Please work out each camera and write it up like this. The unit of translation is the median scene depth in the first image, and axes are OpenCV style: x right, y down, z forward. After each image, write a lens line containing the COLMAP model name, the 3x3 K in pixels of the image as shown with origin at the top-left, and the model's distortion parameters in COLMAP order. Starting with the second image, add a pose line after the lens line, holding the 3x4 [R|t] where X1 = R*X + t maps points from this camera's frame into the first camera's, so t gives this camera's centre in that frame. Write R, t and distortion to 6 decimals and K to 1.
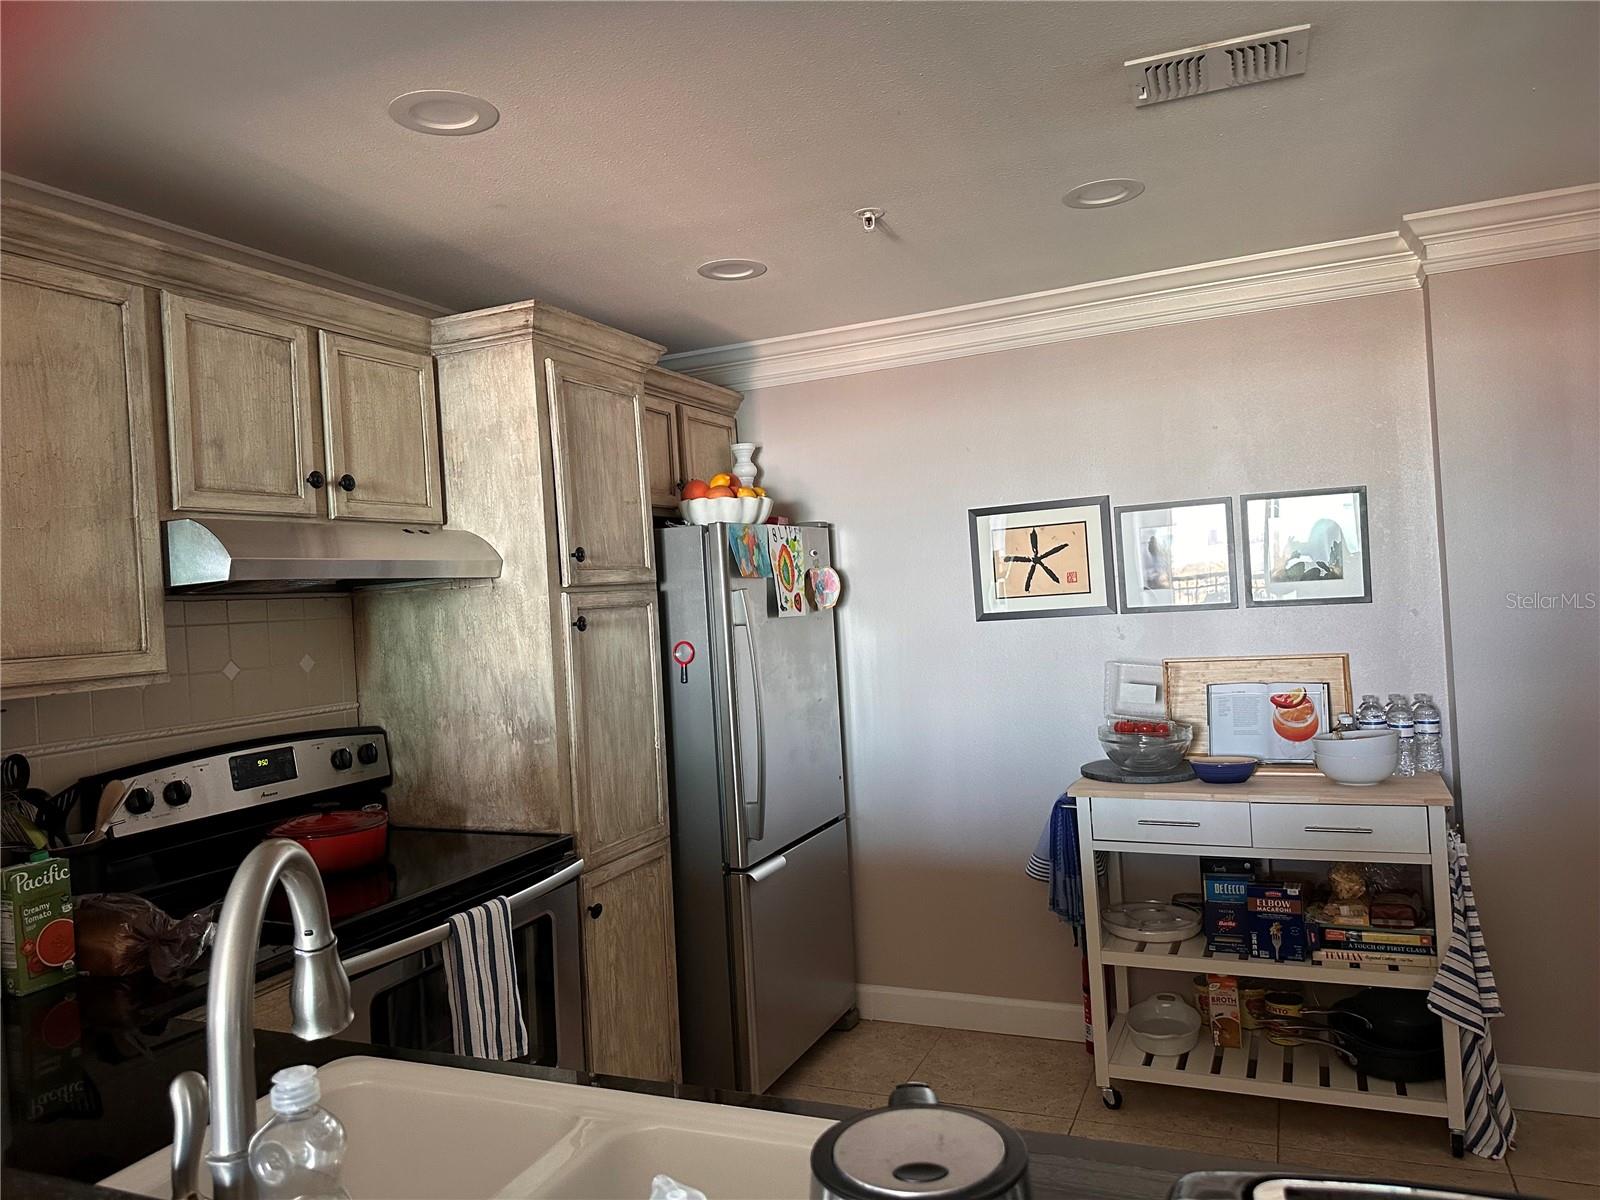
lens RADIAL K [[1128.1, 0, 800.0], [0, 1128.1, 600.0], [0, 0, 1]] dist [0.054013, -0.053415]
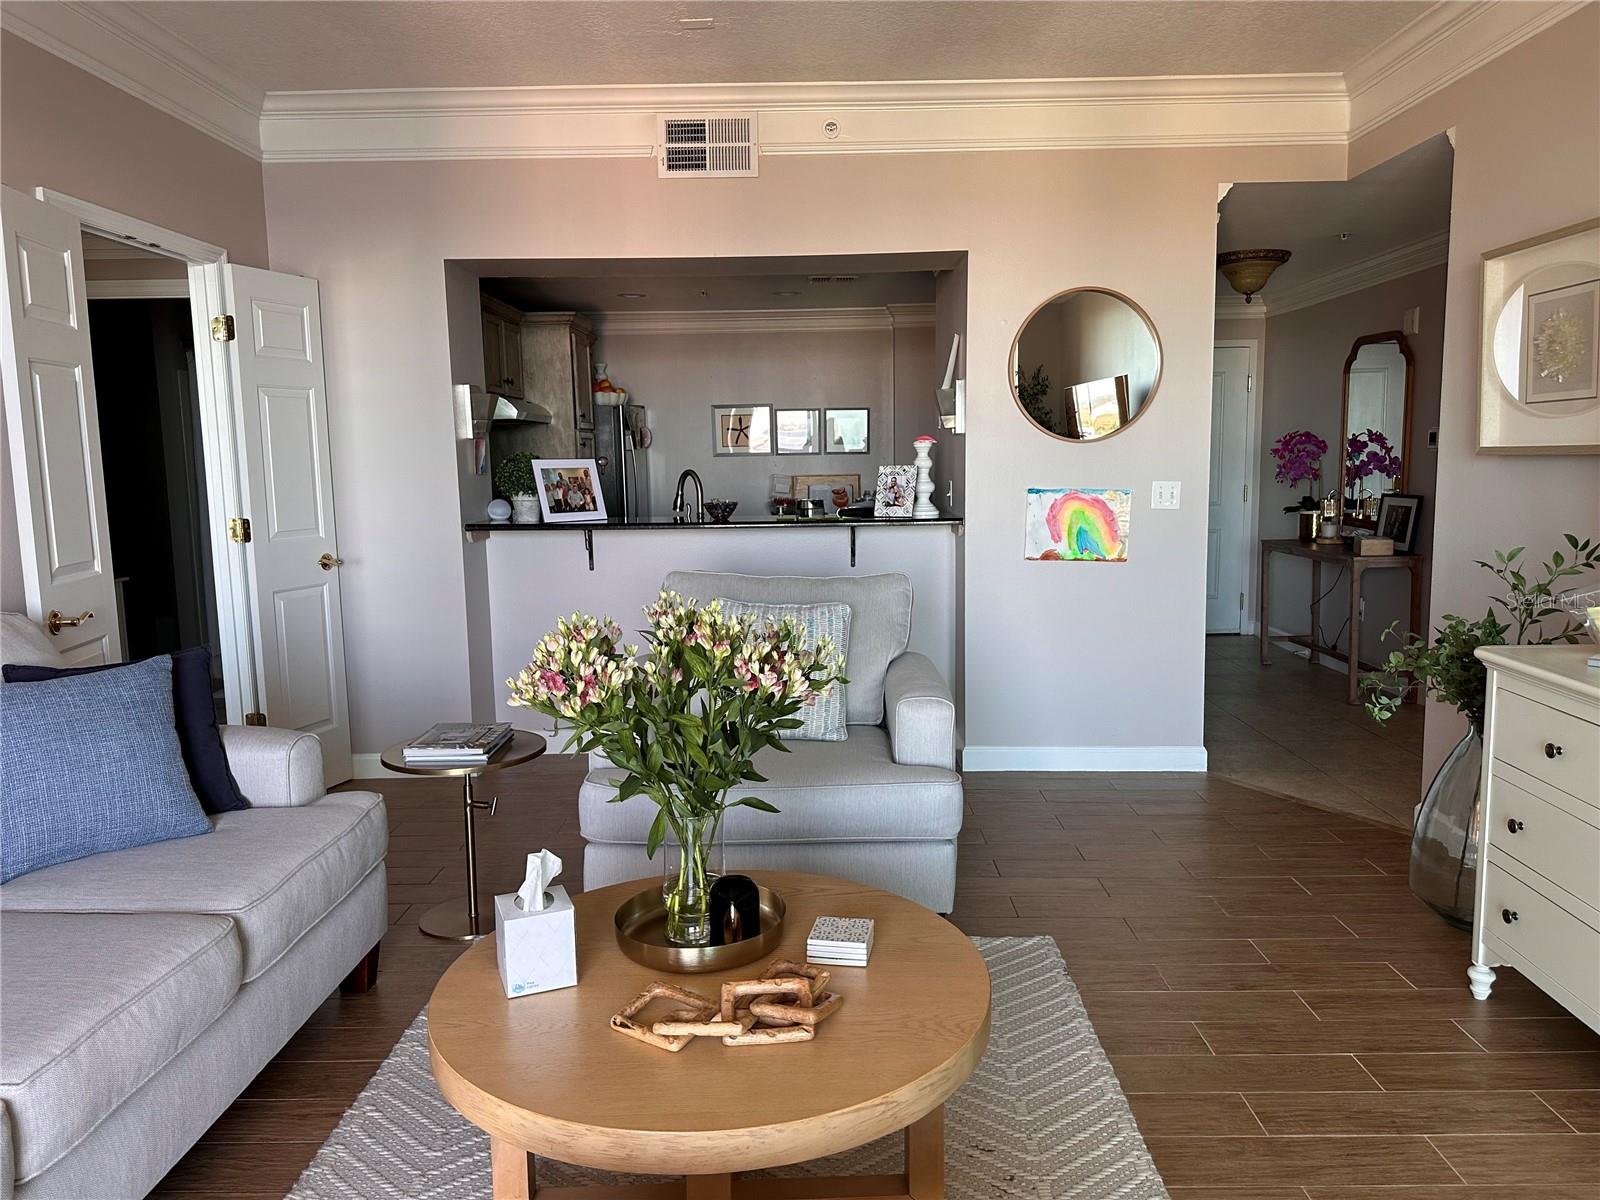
lens RADIAL K [[1128.1, 0, 800.0], [0, 1128.1, 600.0], [0, 0, 1]] dist [0.054013, -0.053415]
pose [[0.918998, -0.000143, 0.394263, -0.660812], [-0.043137, 0.993960, 0.100908, 0.080293], [-0.391896, -0.109742, 0.913441, -1.330097]]
